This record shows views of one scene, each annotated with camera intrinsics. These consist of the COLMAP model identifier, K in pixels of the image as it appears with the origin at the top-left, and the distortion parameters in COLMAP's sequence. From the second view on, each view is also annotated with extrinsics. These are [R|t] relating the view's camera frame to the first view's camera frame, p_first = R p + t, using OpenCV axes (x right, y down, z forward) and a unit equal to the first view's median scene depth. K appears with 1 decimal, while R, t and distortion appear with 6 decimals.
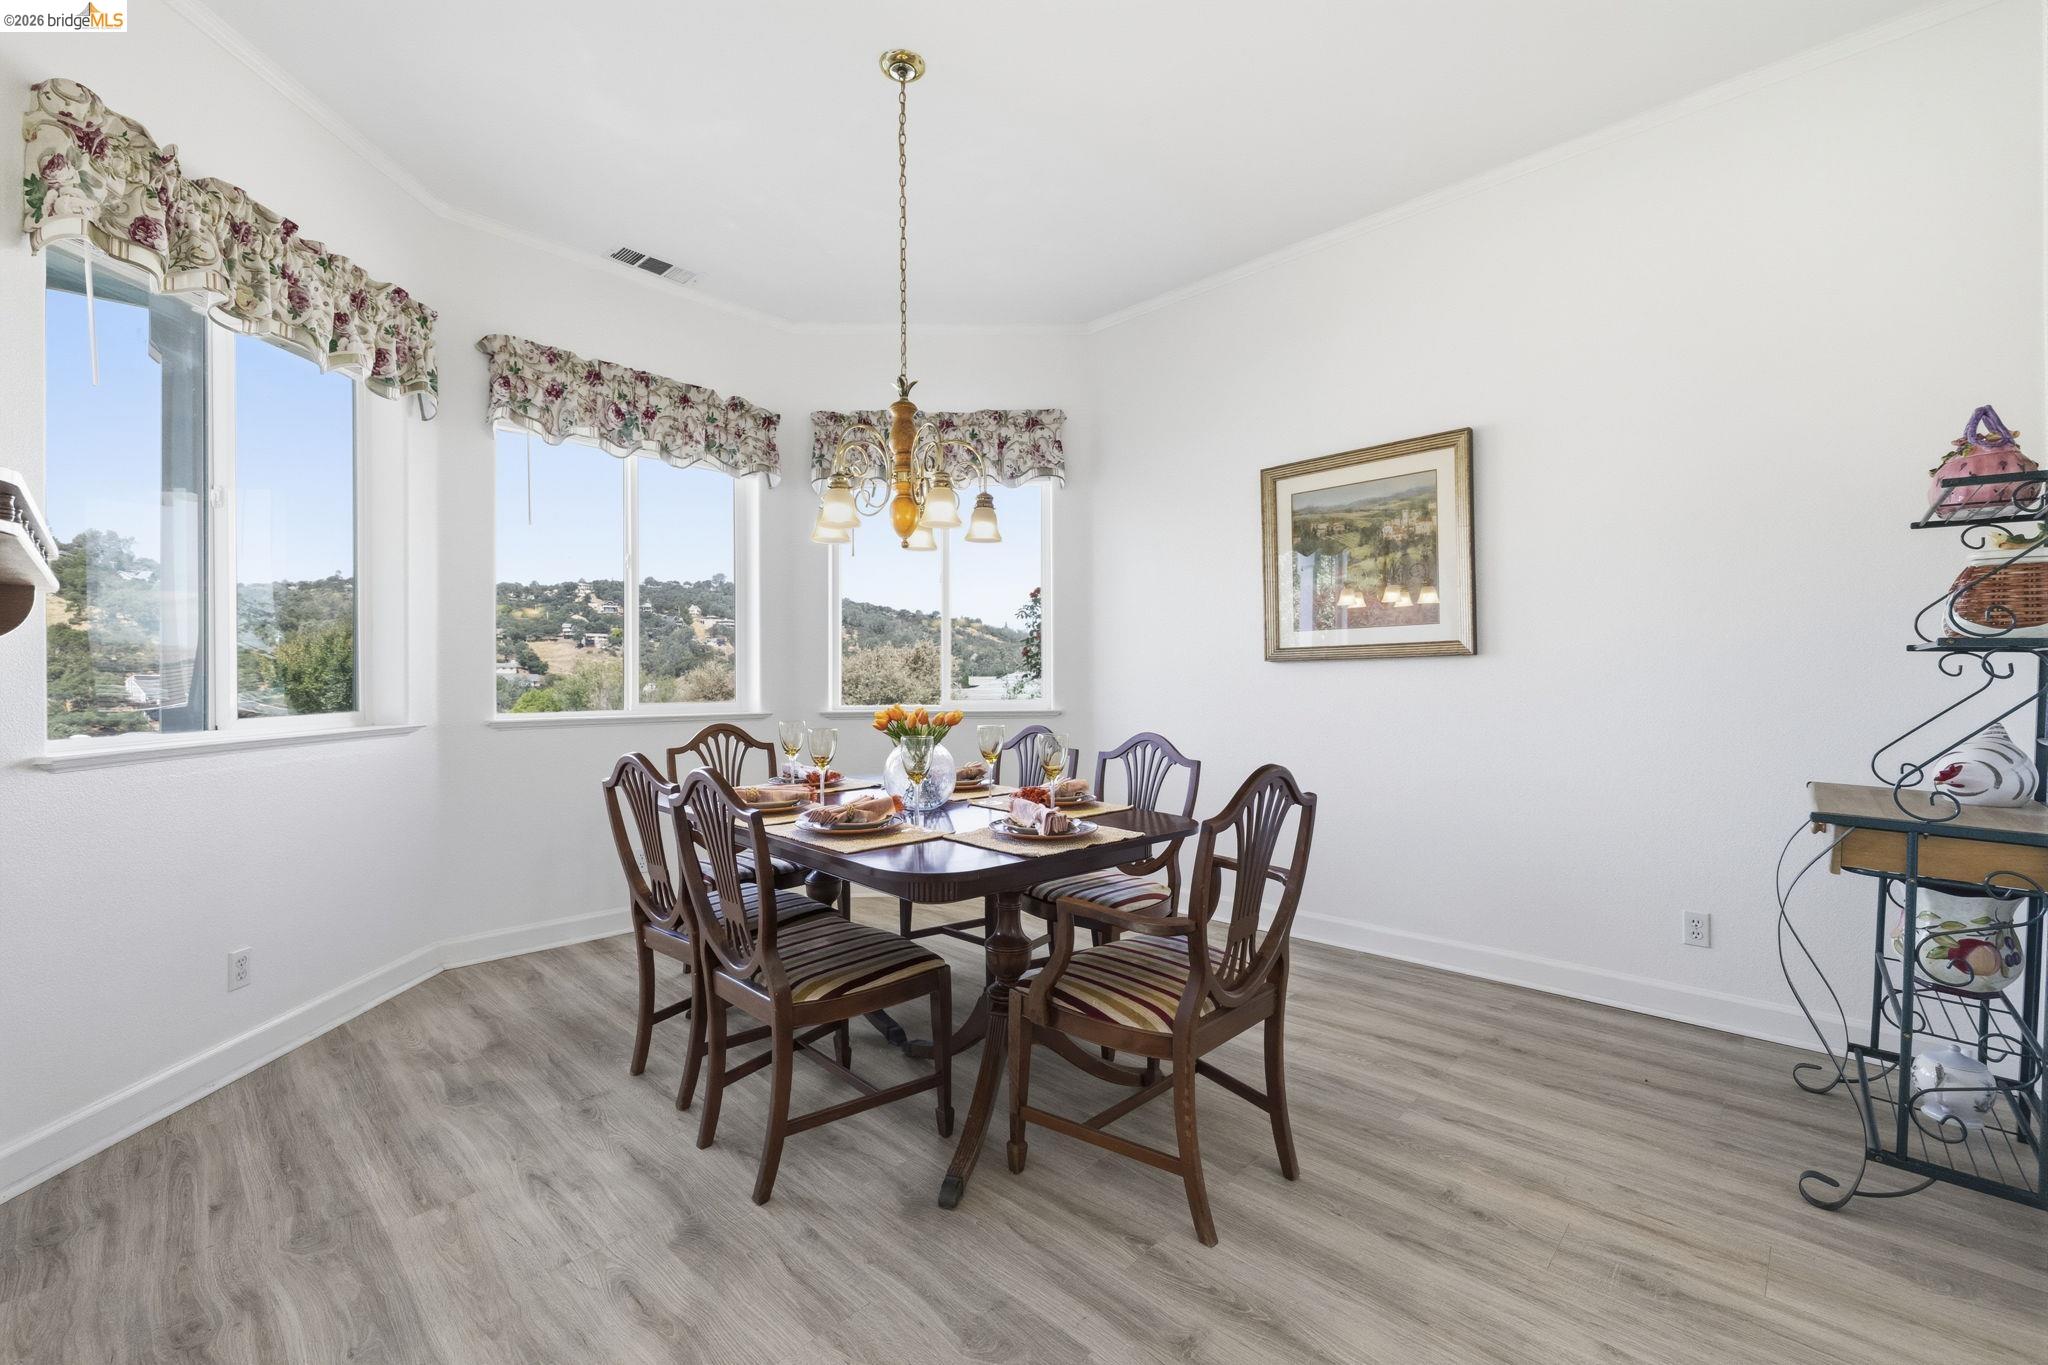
lens RADIAL K [[858.9, 0, 1018.5], [0, 858.9, 675.4], [0, 0, 1]] dist [-0.000718, 0.000327]
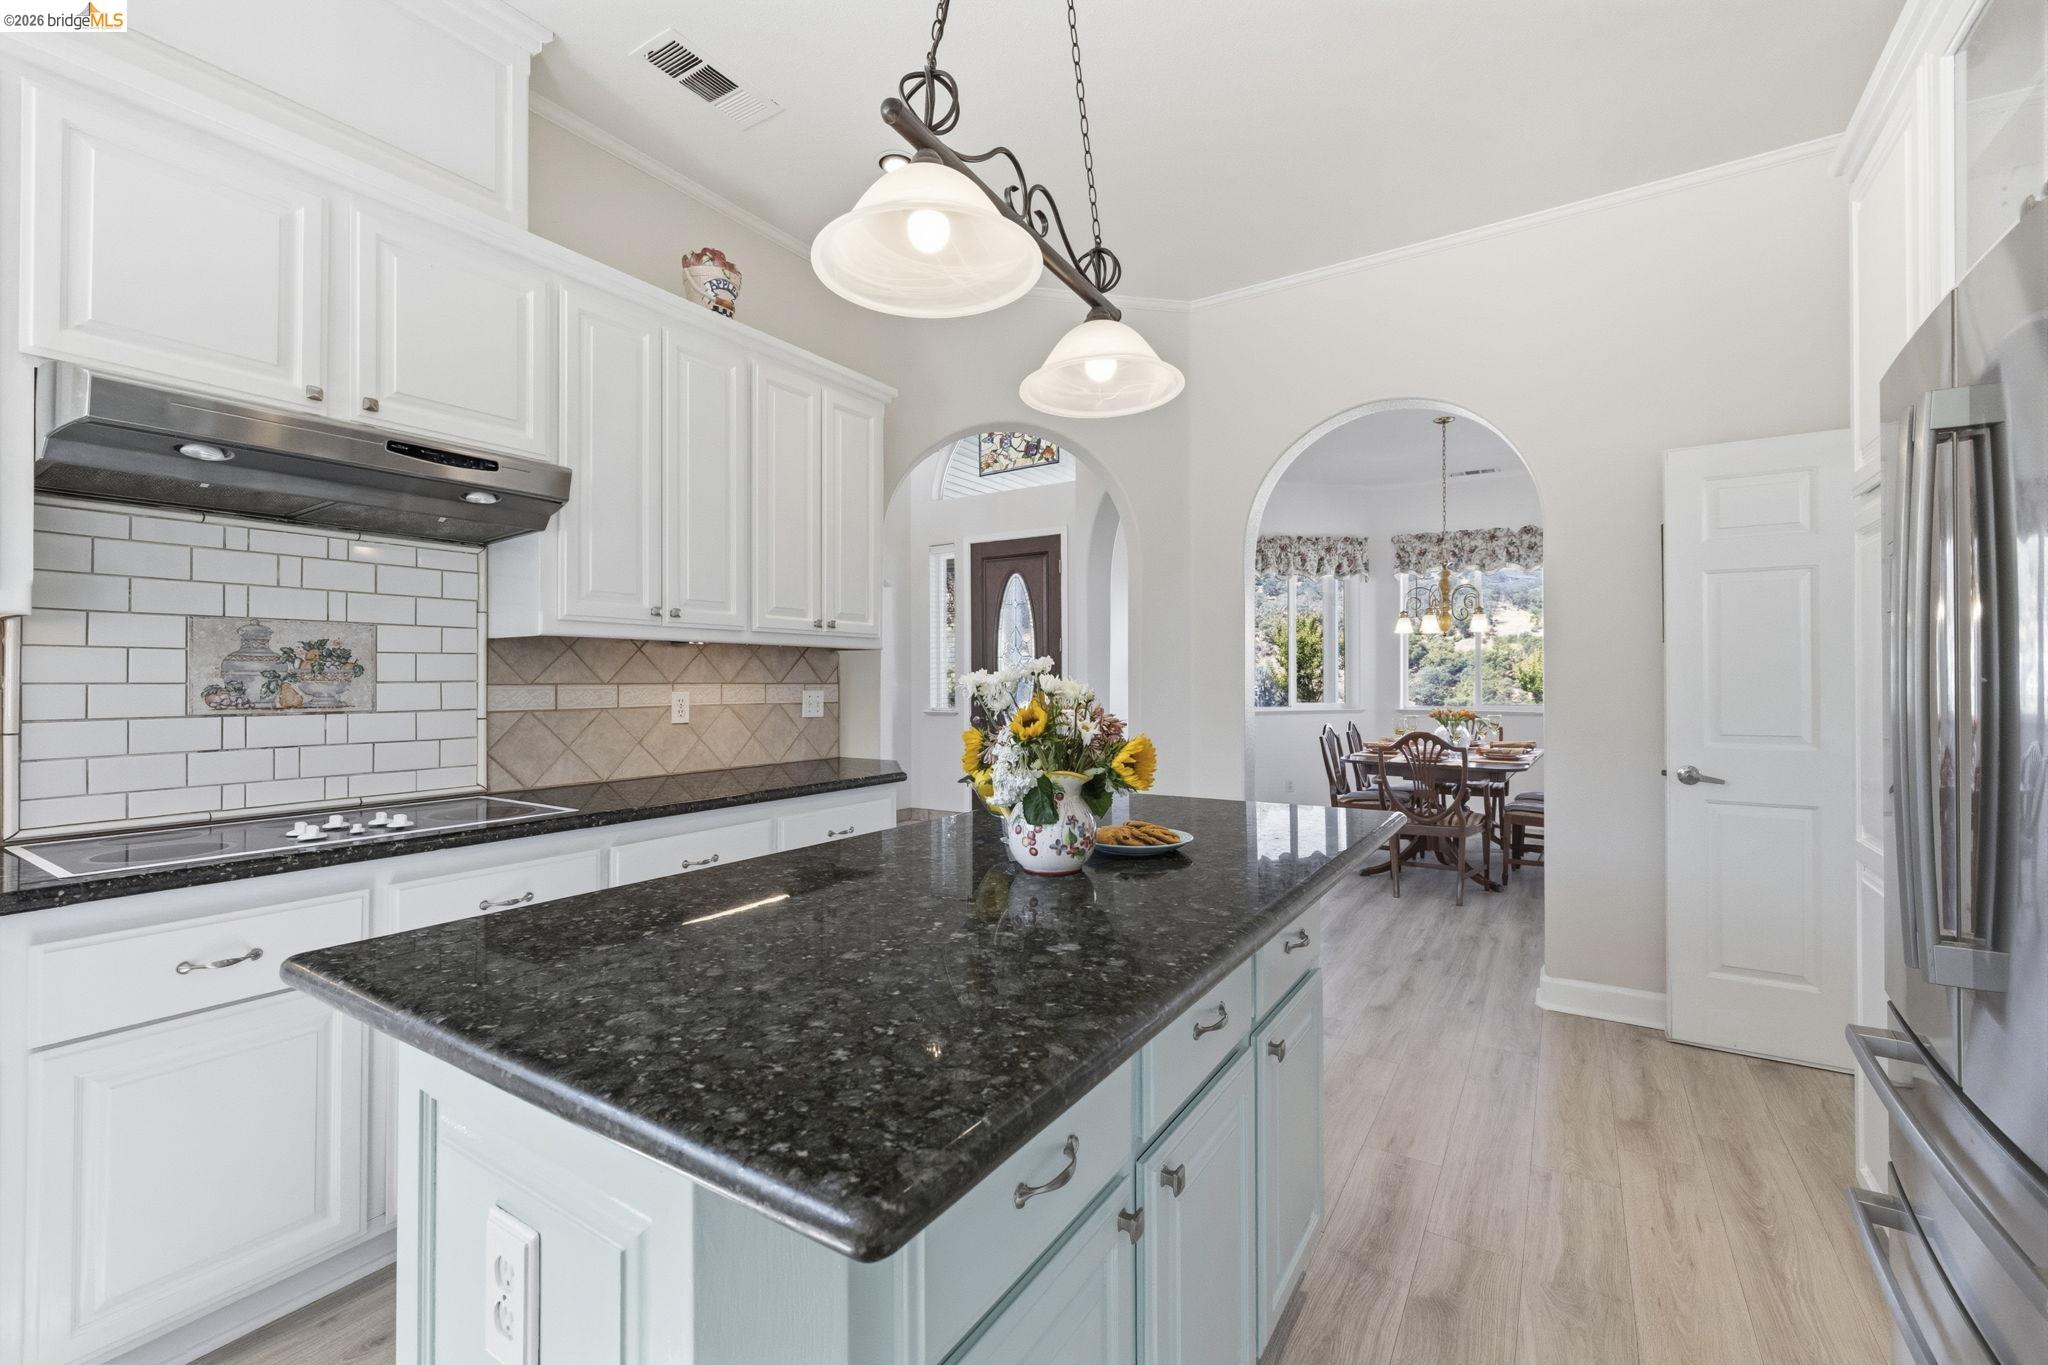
lens RADIAL K [[858.9, 0, 1018.5], [0, 858.9, 675.4], [0, 0, 1]] dist [-0.000718, 0.000327]
pose [[0.188305, -0.000723, -0.982110, 1.344209], [0.007165, 0.999974, 0.000637, -0.040613], [0.982085, -0.007157, 0.188305, -0.369056]]
